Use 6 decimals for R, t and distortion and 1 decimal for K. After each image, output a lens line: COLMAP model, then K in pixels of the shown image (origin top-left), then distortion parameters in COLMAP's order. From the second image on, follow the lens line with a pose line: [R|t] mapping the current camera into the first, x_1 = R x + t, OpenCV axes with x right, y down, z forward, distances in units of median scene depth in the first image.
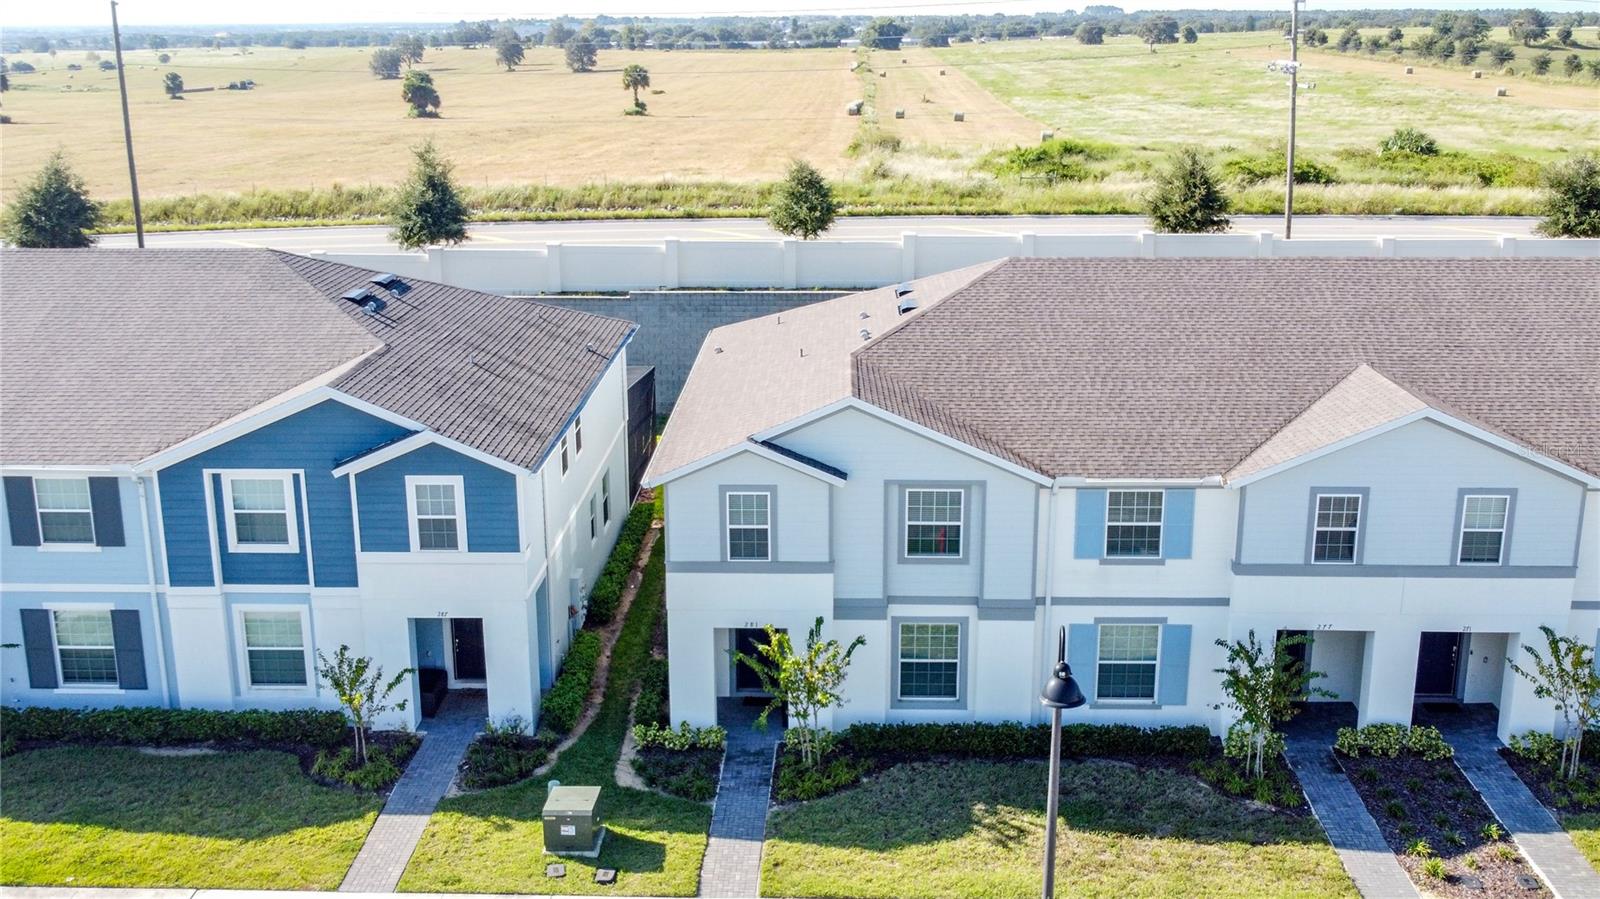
lens RADIAL K [[1610.7, 0, 793.1], [0, 1610.7, 458.1], [0, 0, 1]] dist [0.002758, 0.000000]
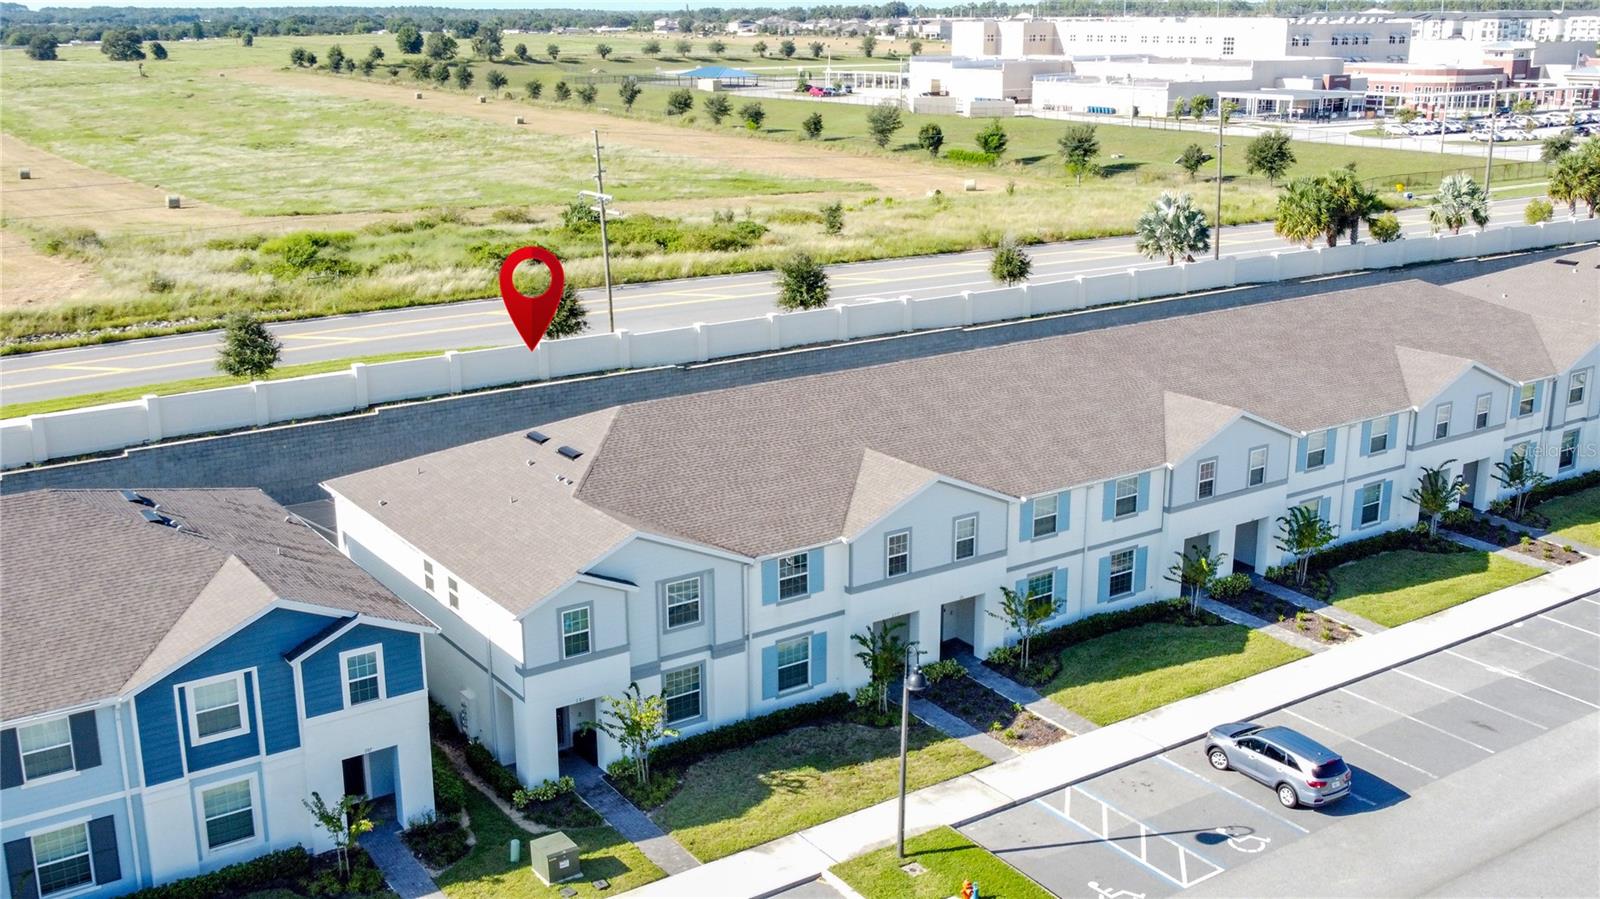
lens RADIAL K [[1610.7, 0, 808.9], [0, 1610.7, 454.9], [0, 0, 1]] dist [0.002758, 0.000000]
pose [[0.804284, -0.159406, 0.572465, -0.649607], [0.158373, 0.986006, 0.052054, -0.153488], [-0.572752, 0.048797, 0.818275, -0.295779]]
